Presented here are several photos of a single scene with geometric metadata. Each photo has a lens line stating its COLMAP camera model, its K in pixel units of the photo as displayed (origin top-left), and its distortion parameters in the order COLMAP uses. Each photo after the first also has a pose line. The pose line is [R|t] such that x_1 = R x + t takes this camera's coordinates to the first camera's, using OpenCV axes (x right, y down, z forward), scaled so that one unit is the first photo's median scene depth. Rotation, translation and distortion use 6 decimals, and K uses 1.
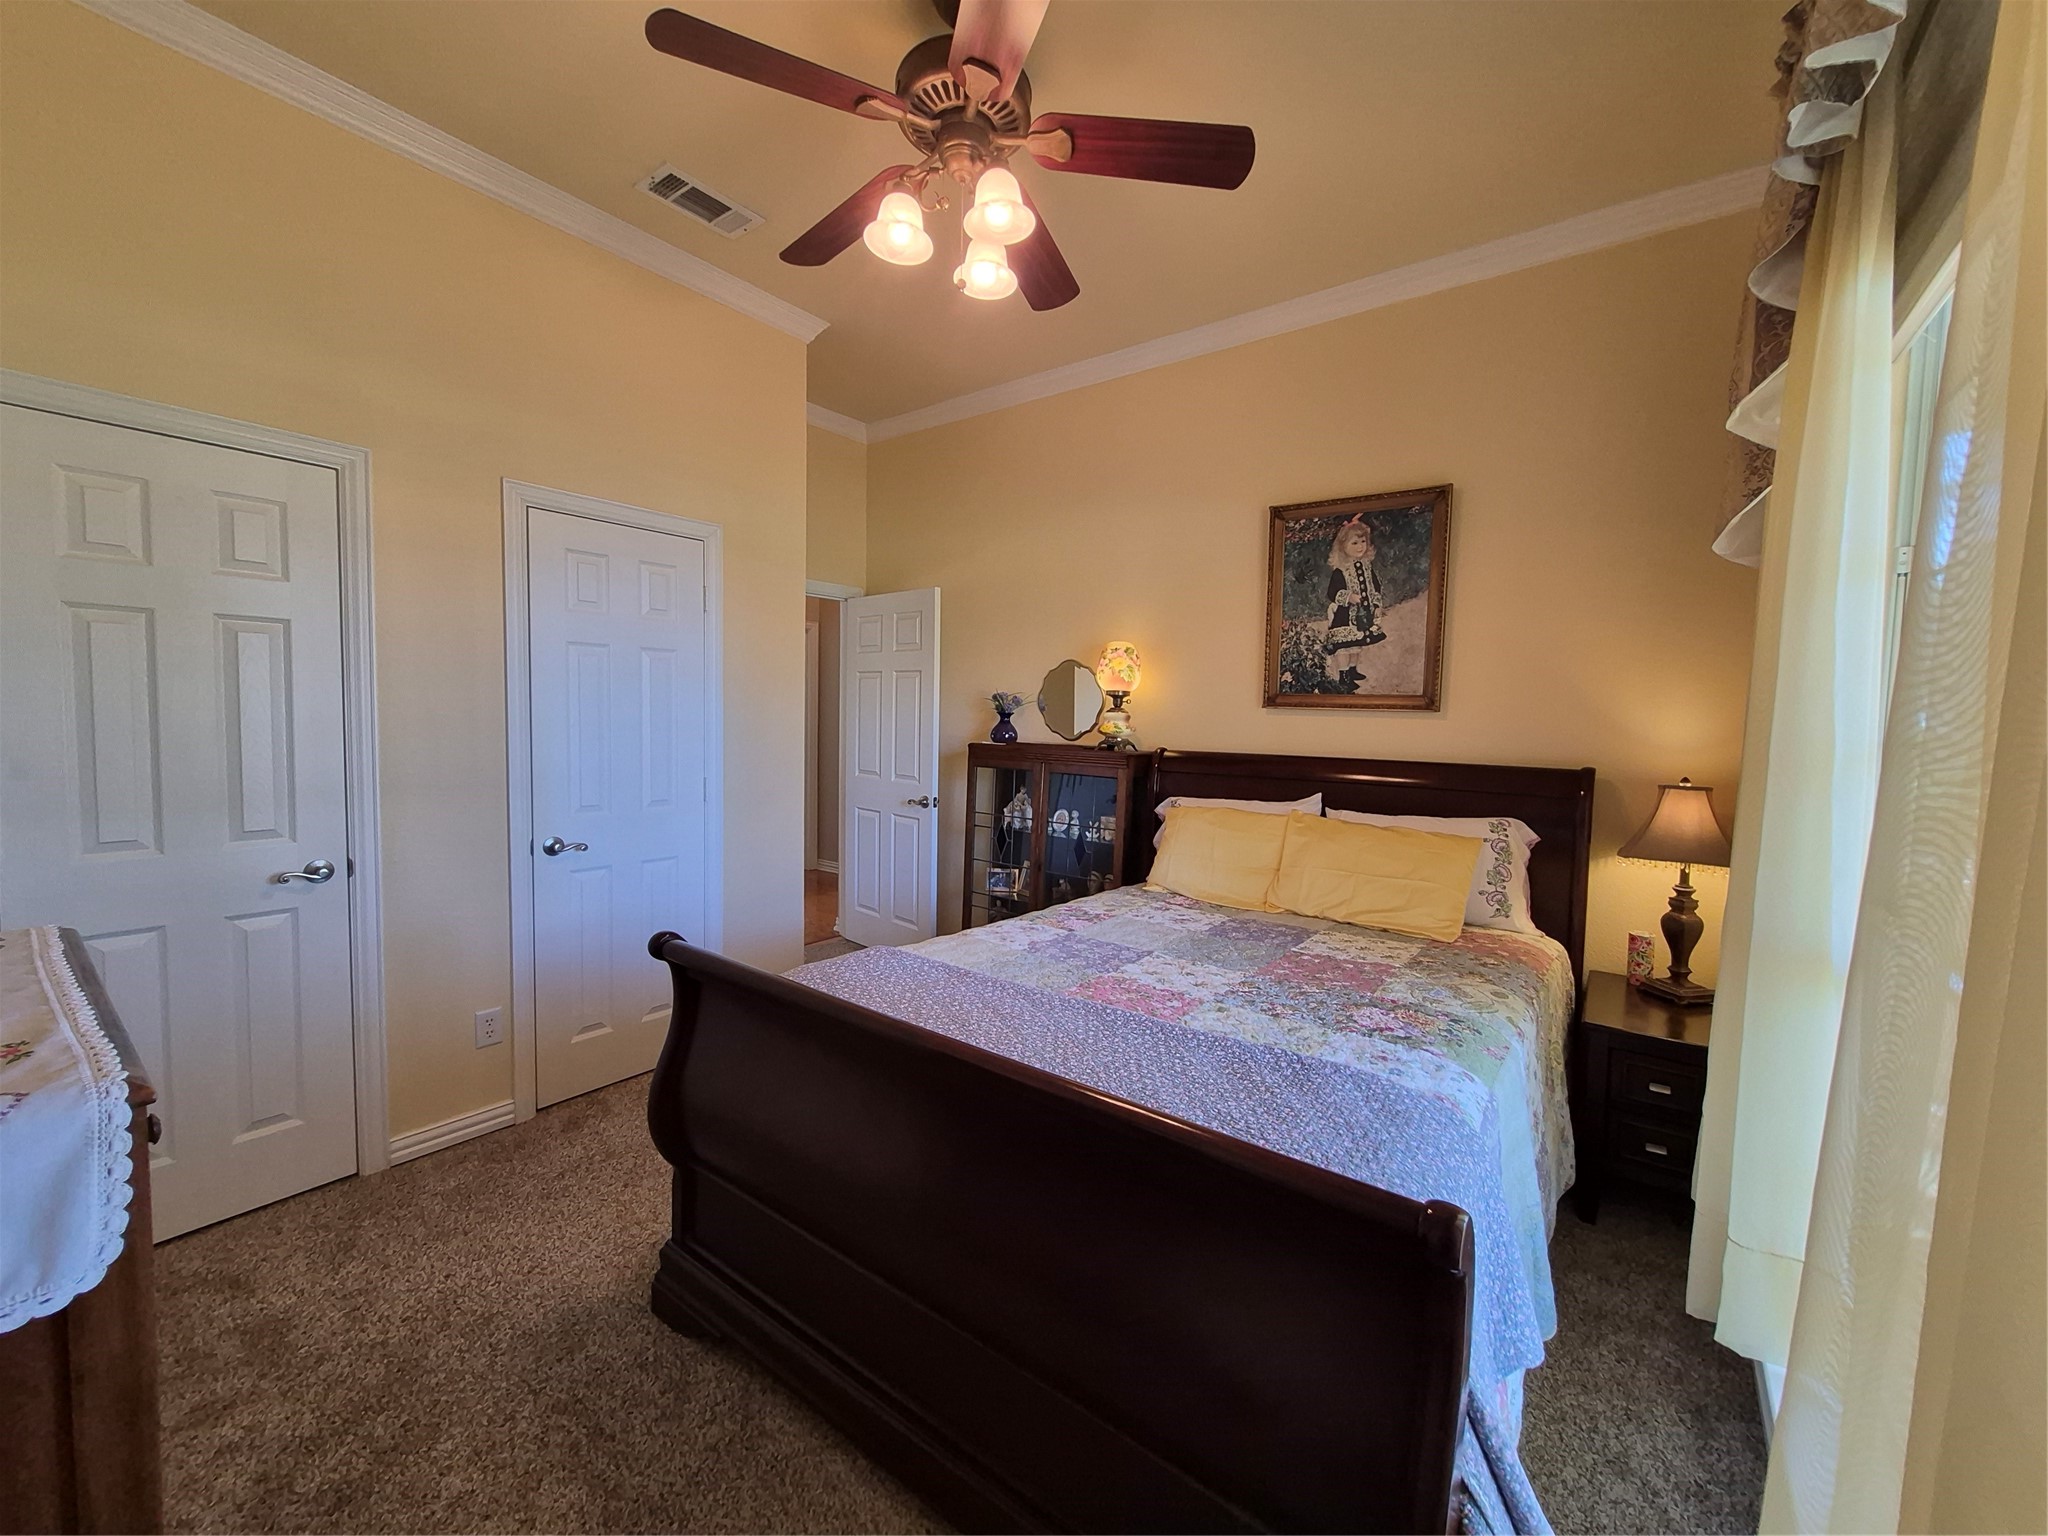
lens RADIAL K [[803.6, 0, 1032.1], [0, 803.6, 756.4], [0, 0, 1]] dist [0.001296, -0.000401]
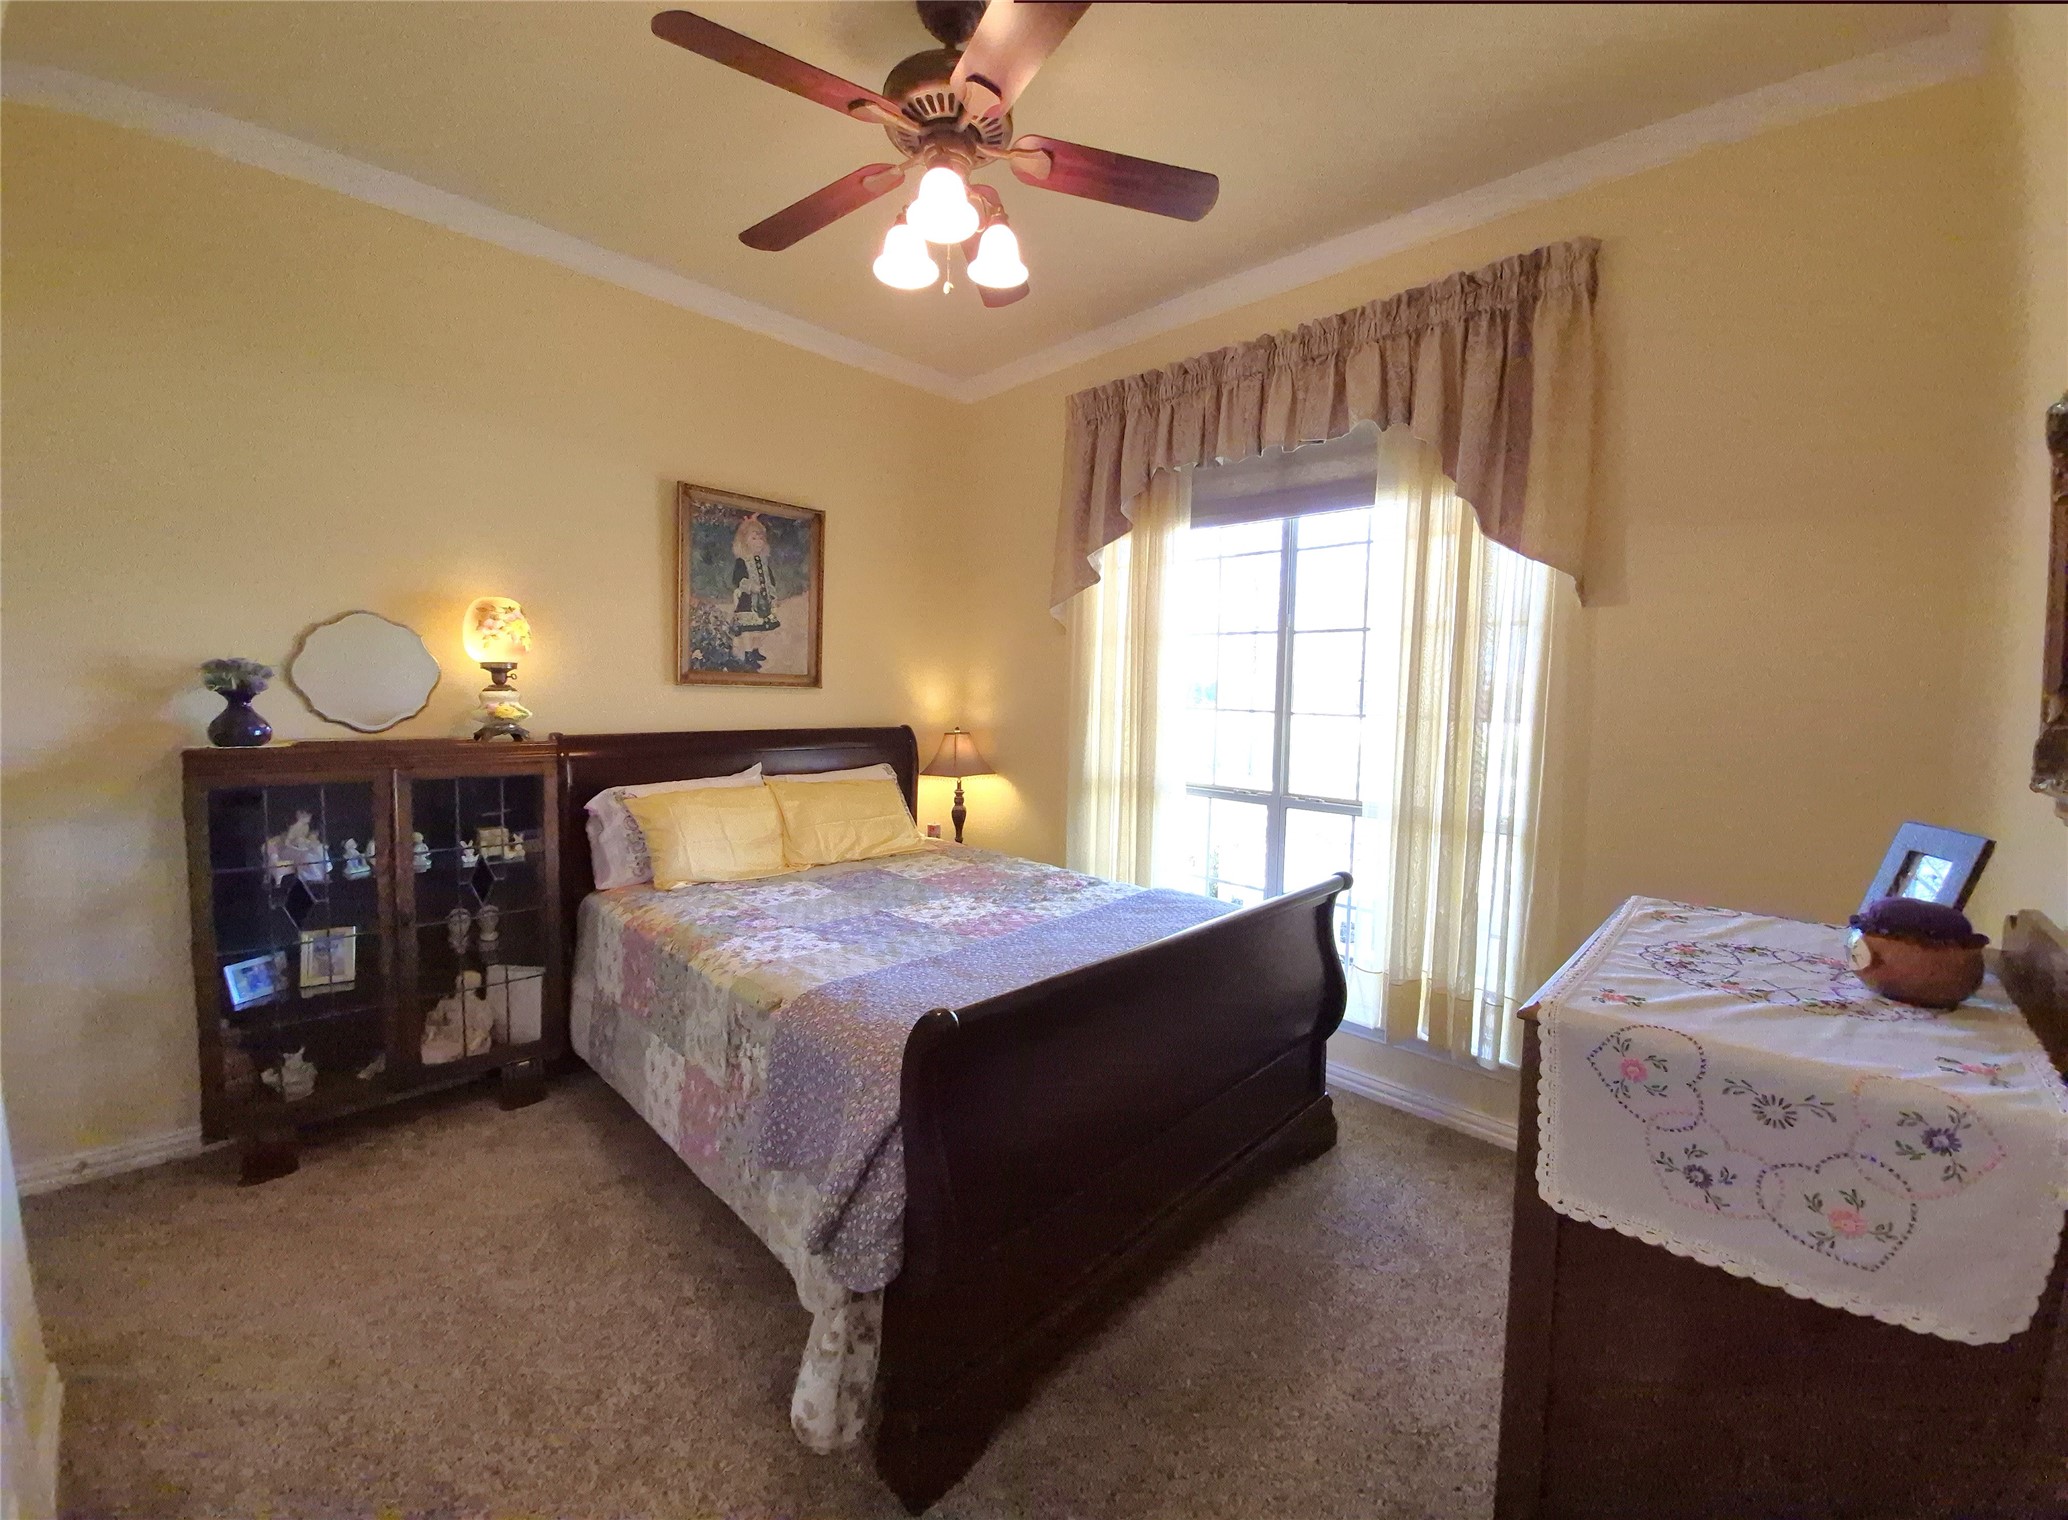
lens RADIAL K [[806.1, 0, 1044.7], [0, 806.1, 755.1], [0, 0, 1]] dist [-0.035307, -0.000011]
pose [[0.131444, -0.095405, 0.986722, -0.680556], [0.038134, 0.995108, 0.091136, -0.051010], [-0.990590, 0.025649, 0.134439, 0.459713]]
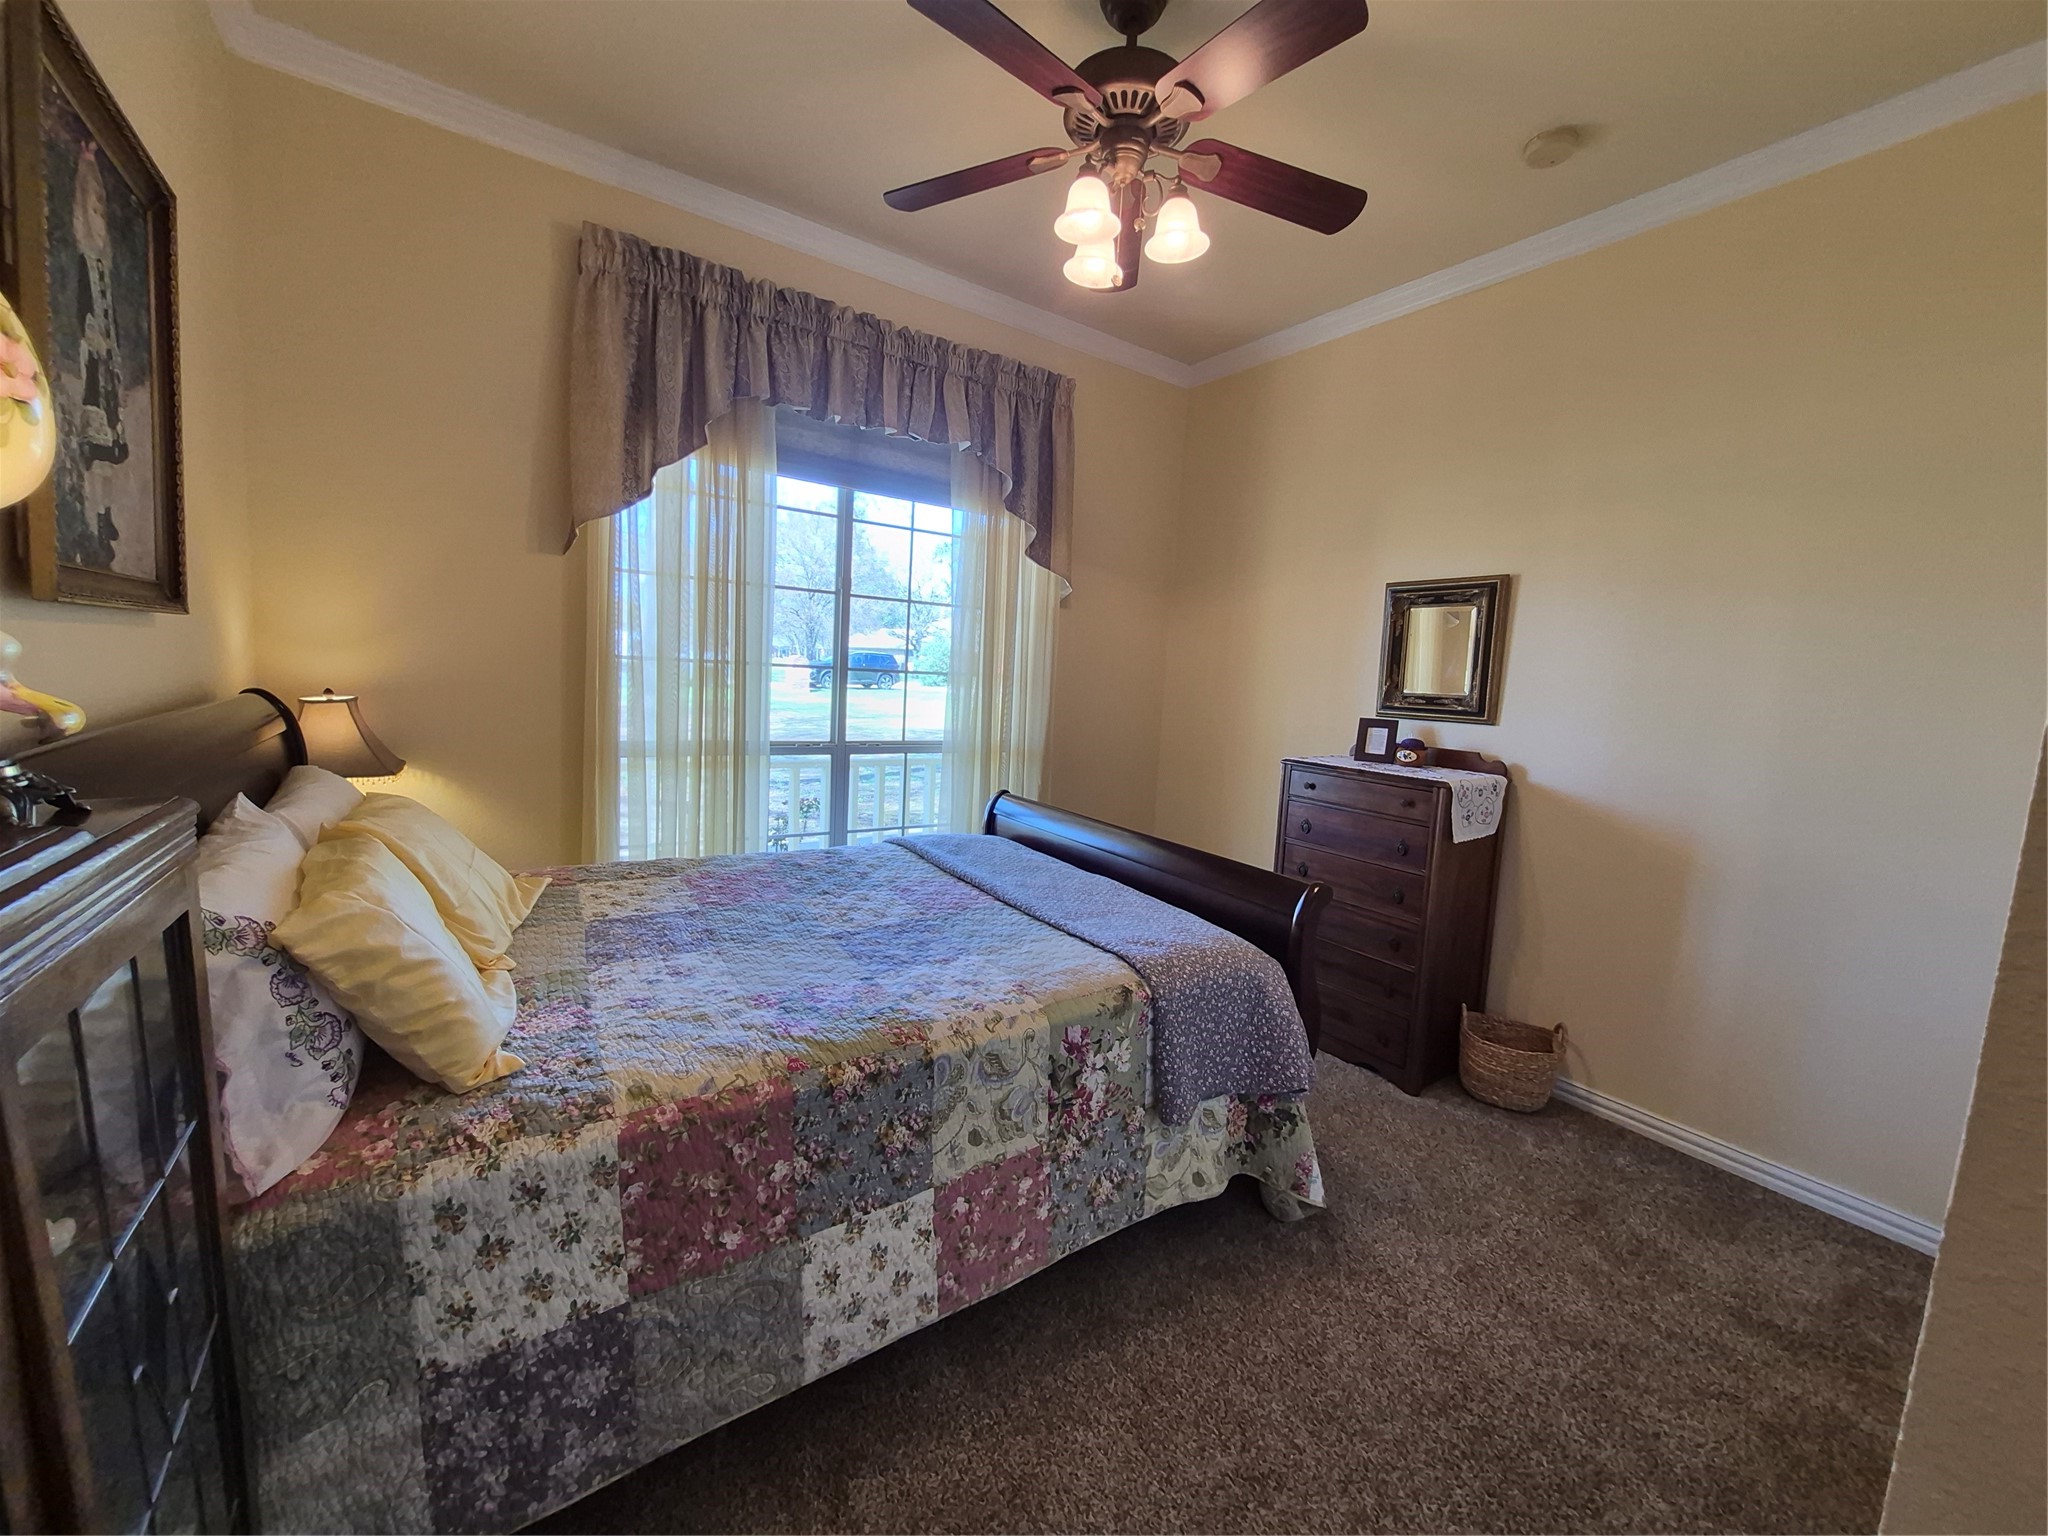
lens RADIAL K [[802.0, 0, 1038.8], [0, 802.0, 759.0], [0, 0, 1]] dist [0.000798, -0.000248]
pose [[-0.948349, -0.108933, 0.297938, -0.227842], [-0.058867, 0.983311, 0.172146, -0.083670], [-0.311718, 0.145716, -0.938935, 1.292618]]
